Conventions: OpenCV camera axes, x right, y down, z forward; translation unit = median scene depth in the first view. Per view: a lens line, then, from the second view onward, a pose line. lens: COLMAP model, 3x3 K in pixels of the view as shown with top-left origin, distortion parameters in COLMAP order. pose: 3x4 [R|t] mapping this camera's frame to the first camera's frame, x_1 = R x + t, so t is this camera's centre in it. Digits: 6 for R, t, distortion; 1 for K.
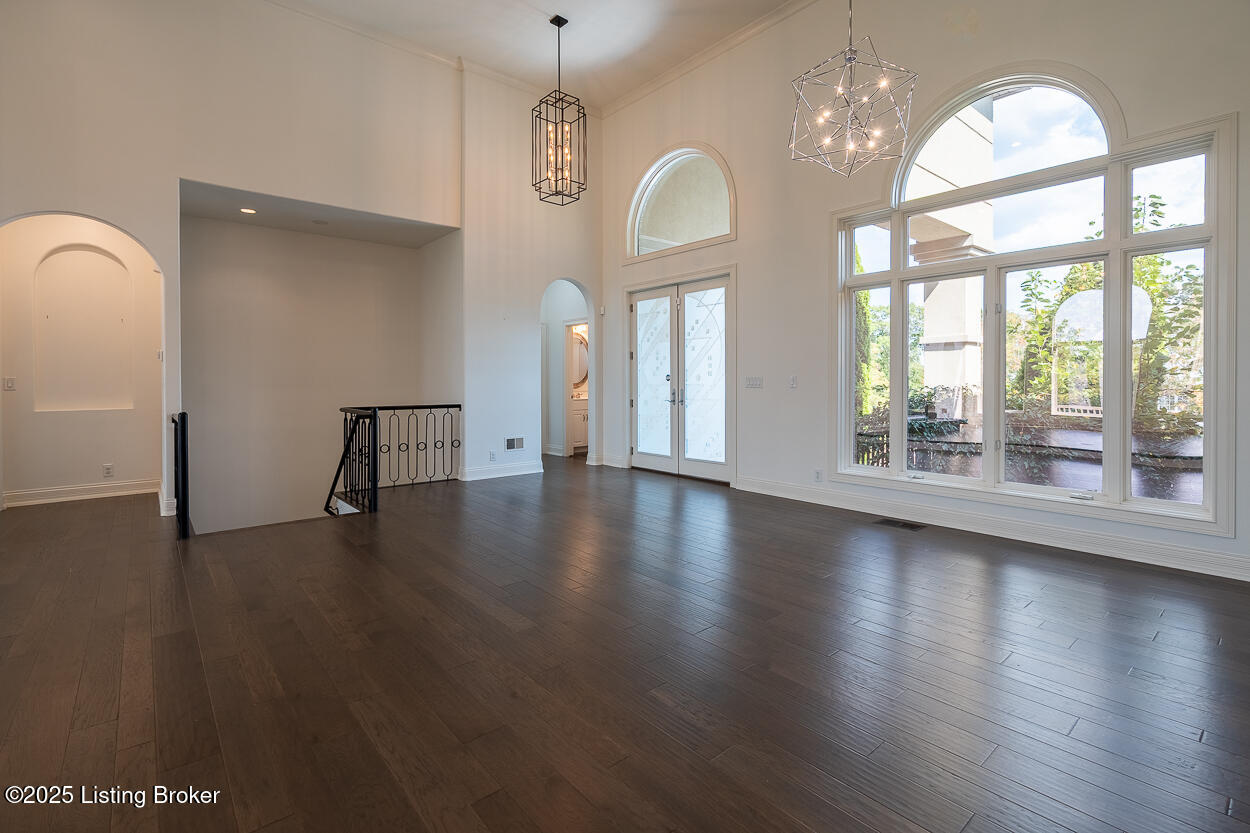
lens RADIAL K [[572.7, 0, 609.3], [0, 572.7, 385.0], [0, 0, 1]] dist [-0.011150, 0.003973]
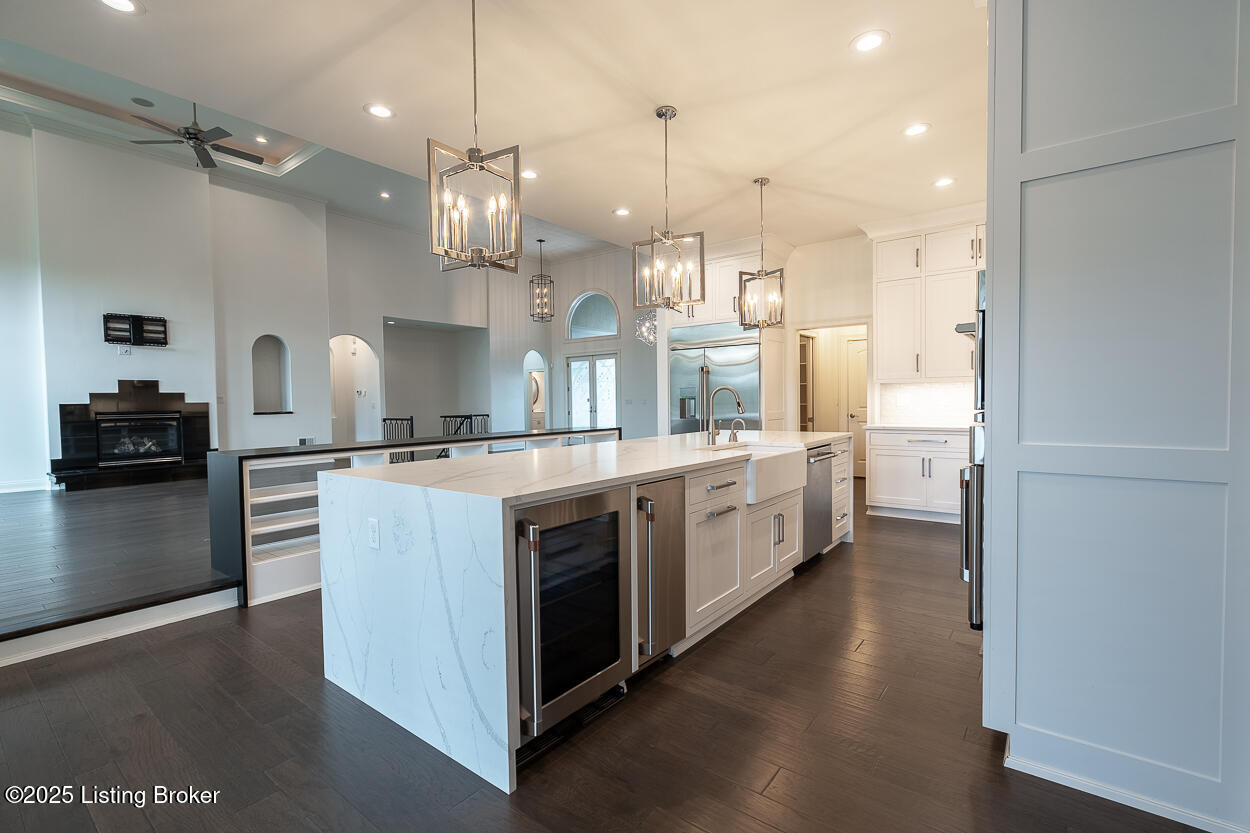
lens RADIAL K [[560.9, 0, 616.5], [0, 560.9, 417.9], [0, 0, 1]] dist [0.029066, 0.001901]
pose [[0.975951, -0.021848, 0.216891, -0.245887], [0.017457, 0.999603, 0.022137, 0.009329], [-0.217289, -0.017819, 0.975945, -1.033428]]
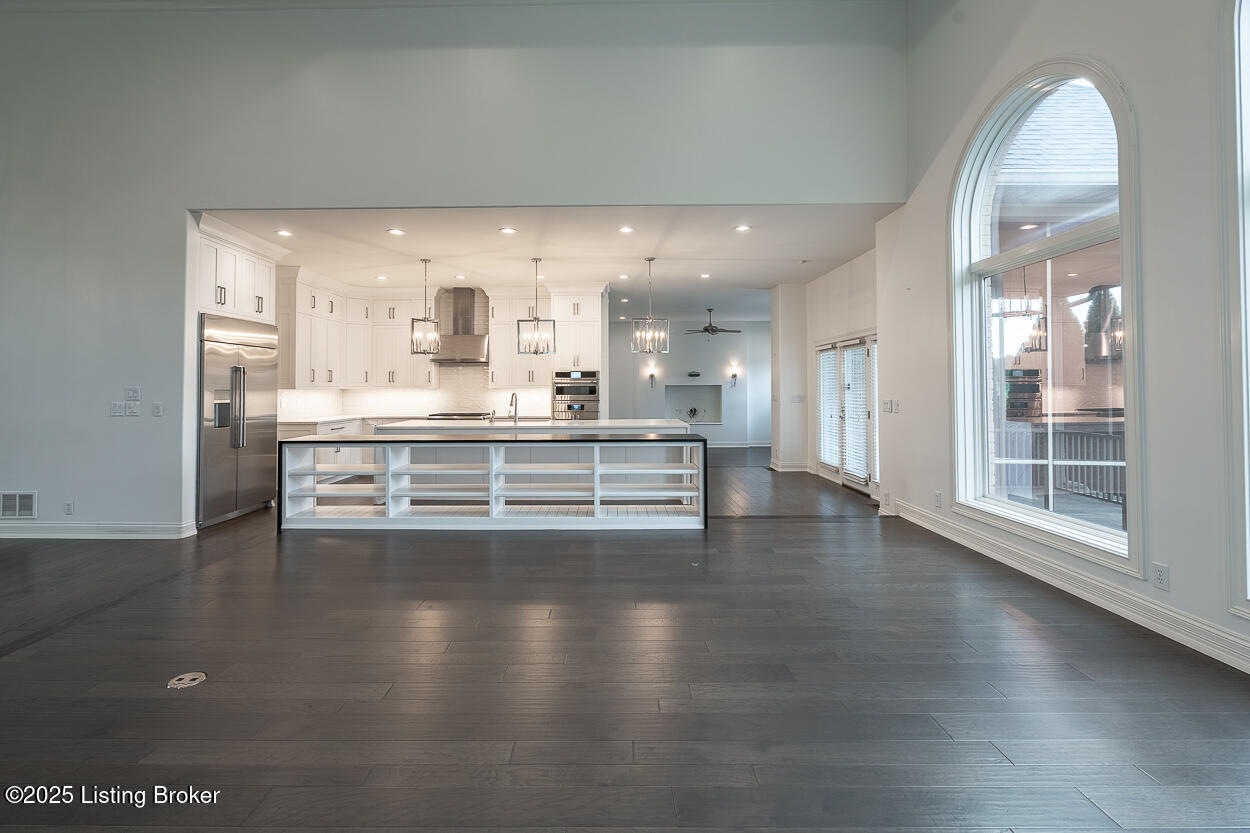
lens RADIAL K [[572.7, 0, 592.6], [0, 572.7, 379.9], [0, 0, 1]] dist [-0.011150, 0.003973]
pose [[-0.752435, 0.014883, 0.658499, -0.835586], [0.012182, 0.999888, -0.008679, -0.022317], [-0.658554, 0.001491, -0.752532, 0.146350]]
